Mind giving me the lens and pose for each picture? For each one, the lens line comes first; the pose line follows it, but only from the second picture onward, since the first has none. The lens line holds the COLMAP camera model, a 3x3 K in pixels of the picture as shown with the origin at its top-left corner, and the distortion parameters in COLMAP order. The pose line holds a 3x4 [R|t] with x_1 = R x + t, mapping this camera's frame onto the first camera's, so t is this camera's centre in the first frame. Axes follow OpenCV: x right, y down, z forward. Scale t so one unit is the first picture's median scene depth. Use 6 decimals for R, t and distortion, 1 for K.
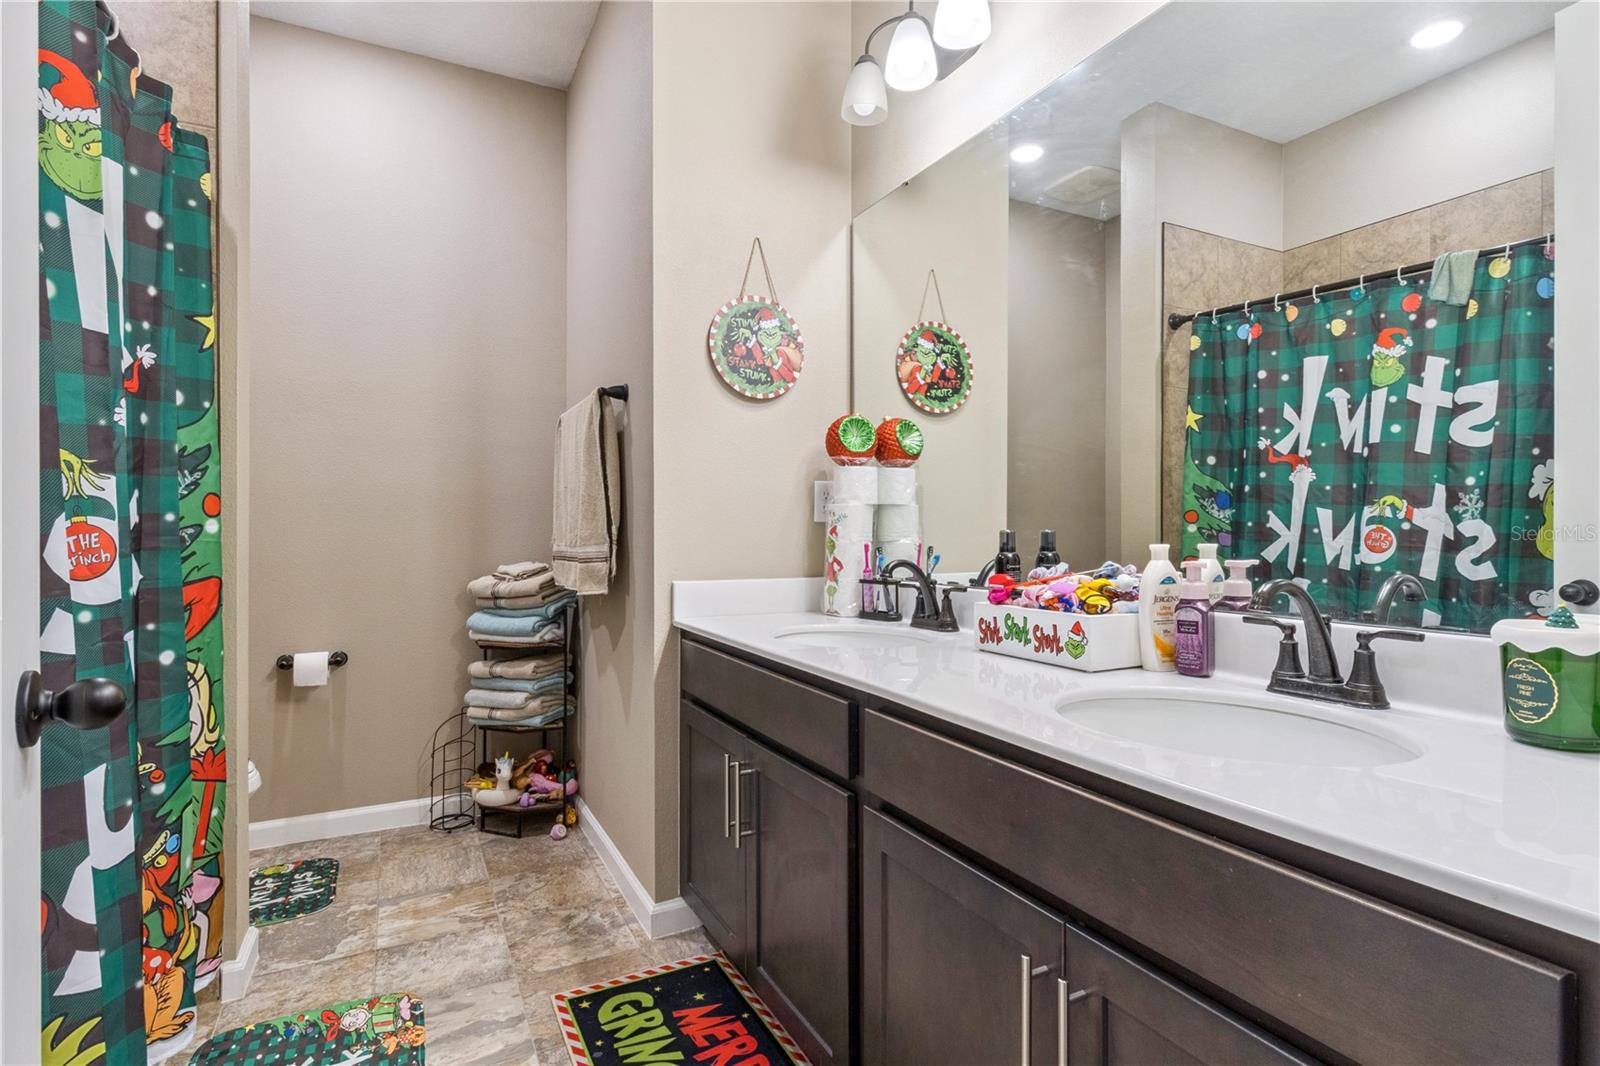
lens RADIAL K [[799.5, 0, 800.0], [0, 799.5, 533.0], [0, 0, 1]] dist [0.000458, -0.000008]
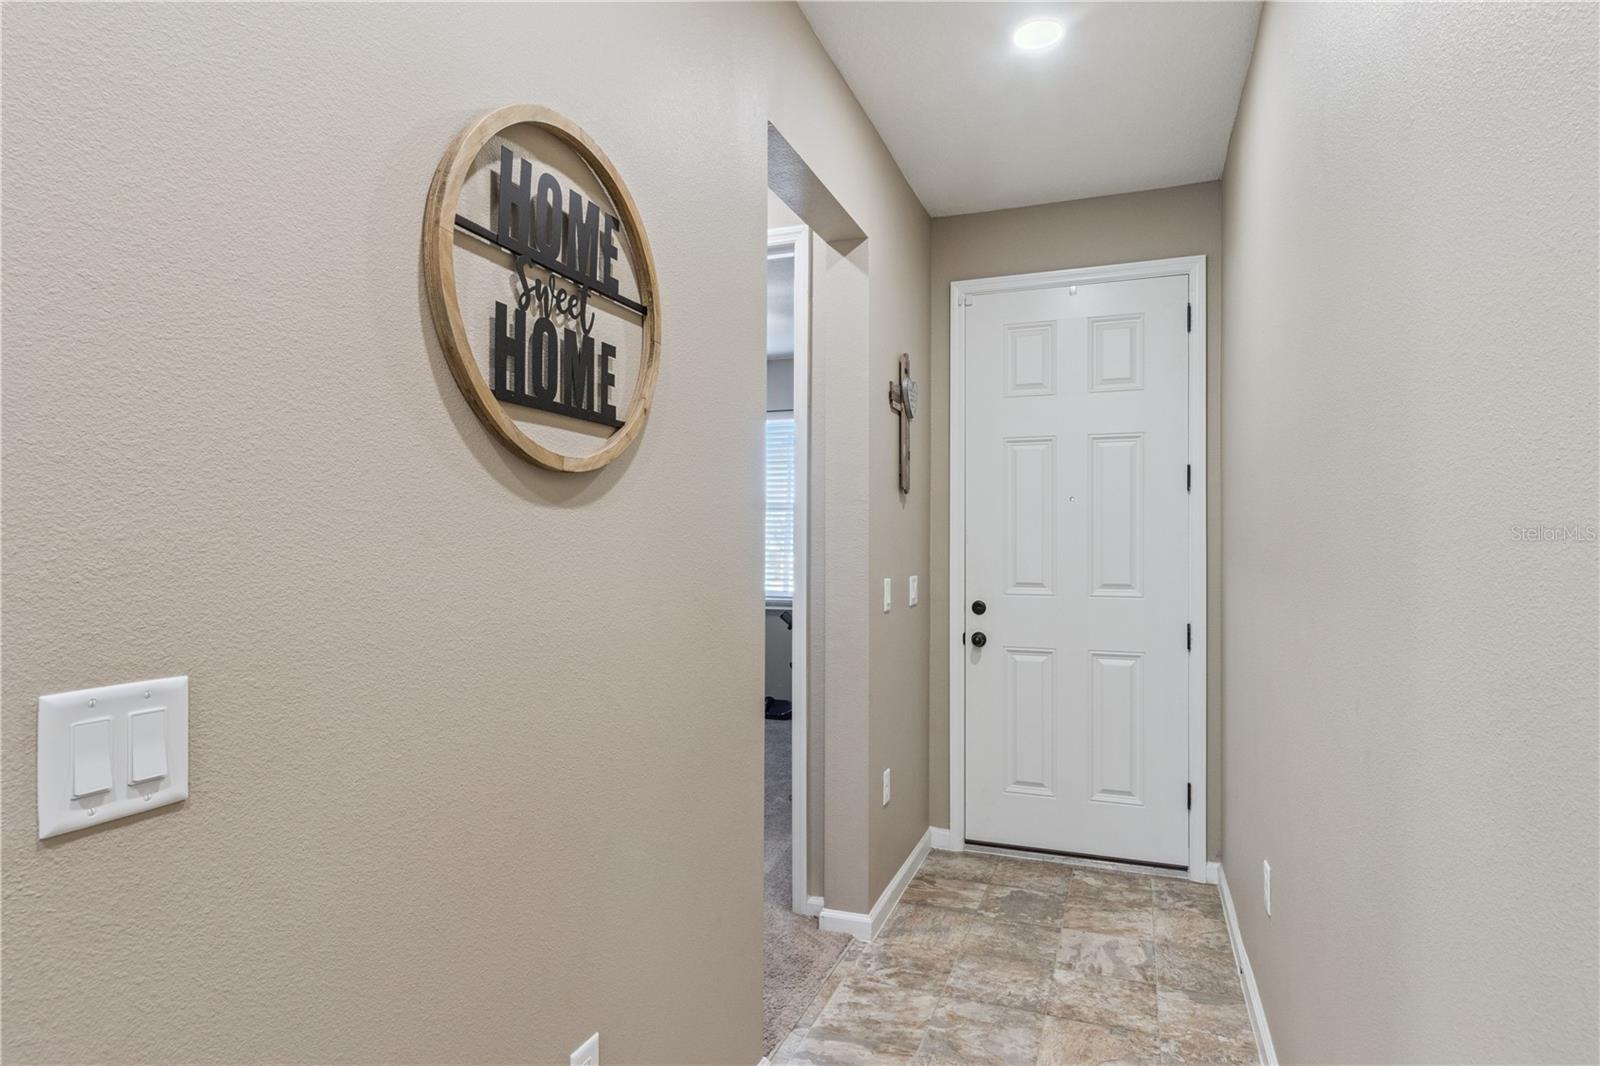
lens RADIAL K [[881.2, 0, 800.0], [0, 881.2, 533.0], [0, 0, 1]] dist [-0.000087, -0.000024]
pose [[-0.672406, 0.003687, 0.740173, -1.494160], [0.000382, 0.999989, -0.004634, -0.147350], [-0.740182, -0.002833, -0.672400, 2.331650]]
